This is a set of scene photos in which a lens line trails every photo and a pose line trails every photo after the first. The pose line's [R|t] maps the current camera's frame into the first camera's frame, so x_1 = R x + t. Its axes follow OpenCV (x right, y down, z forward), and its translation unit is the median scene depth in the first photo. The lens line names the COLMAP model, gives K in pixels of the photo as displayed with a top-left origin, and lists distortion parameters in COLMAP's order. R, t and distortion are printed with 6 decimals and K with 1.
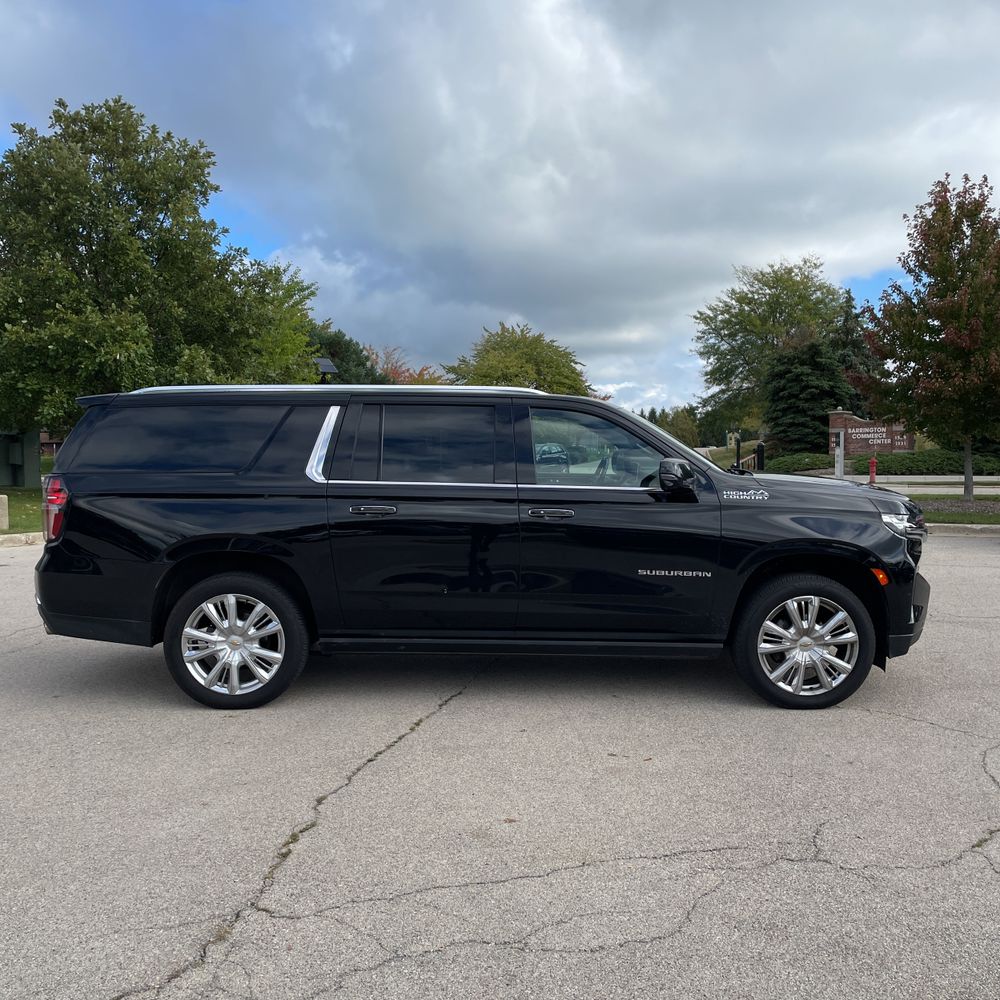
lens RADIAL K [[1024.8, 0, 500.0], [0, 1024.8, 500.0], [0, 0, 1]] dist [0.096558, -0.134318]
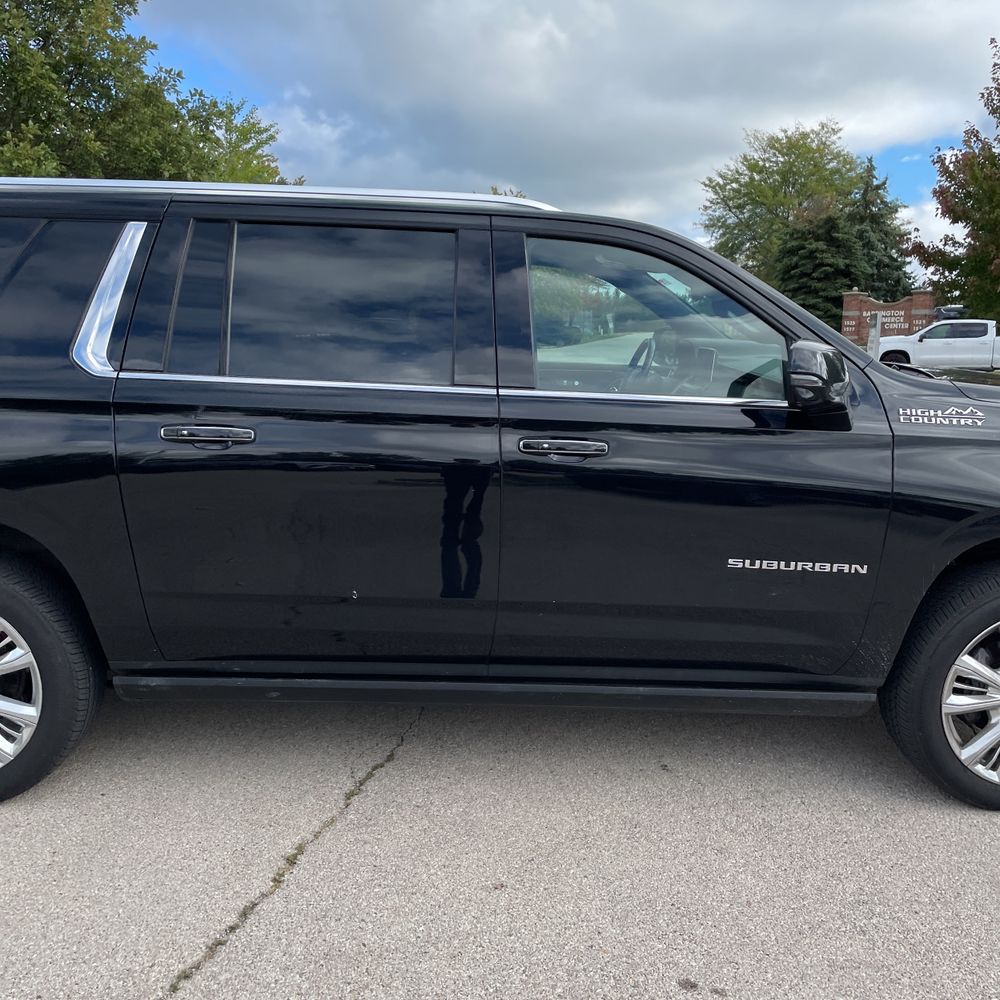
lens RADIAL K [[1007.2, 0, 500.0], [0, 1007.2, 513.0], [0, 0, 1]] dist [0.090314, -0.121563]
pose [[0.999761, 0.017351, 0.013272, 0.003379], [-0.018936, 0.991272, 0.130469, -0.005322], [-0.010892, -0.130689, 0.991364, 0.135998]]
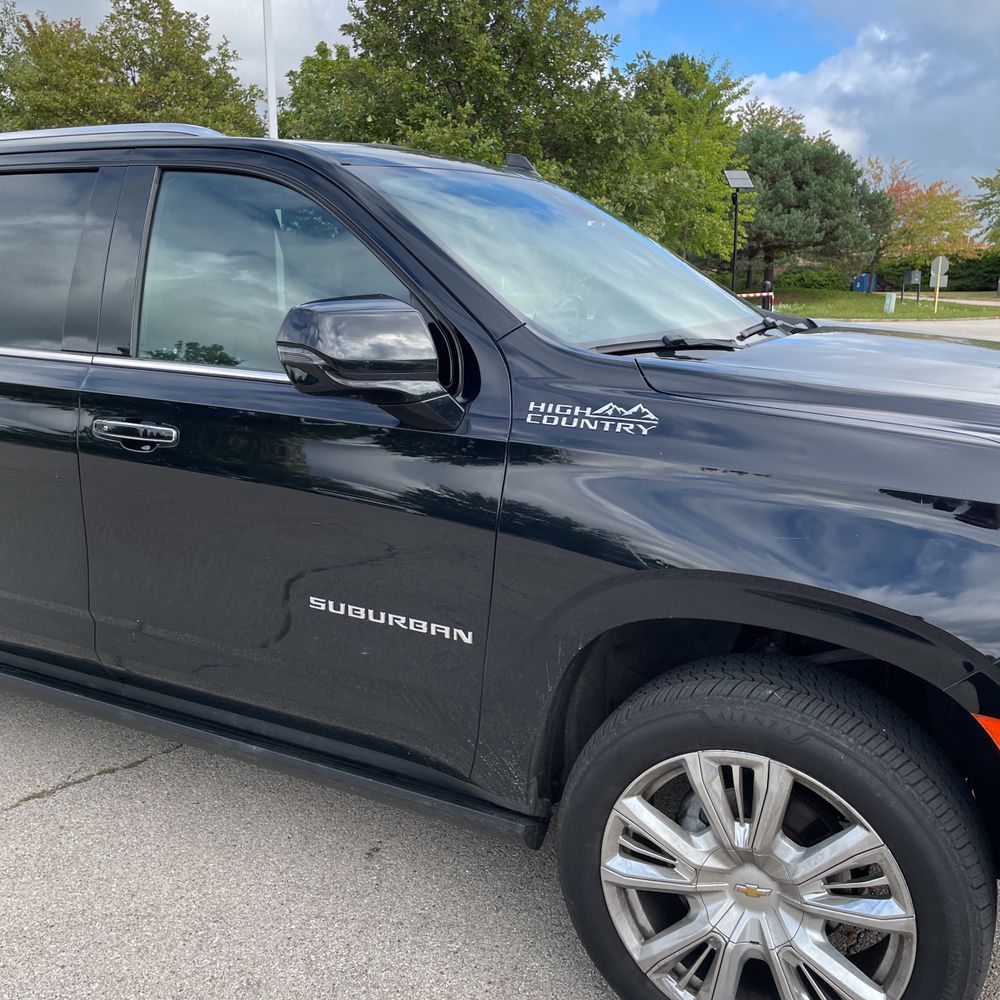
lens RADIAL K [[997.1, 0, 523.3], [0, 997.1, 489.3], [0, 0, 1]] dist [0.108274, -0.136086]
pose [[0.872956, 0.099810, -0.477479, 0.103660], [-0.026416, 0.987080, 0.158039, -0.008768], [0.487083, -0.125348, 0.864313, 0.197590]]
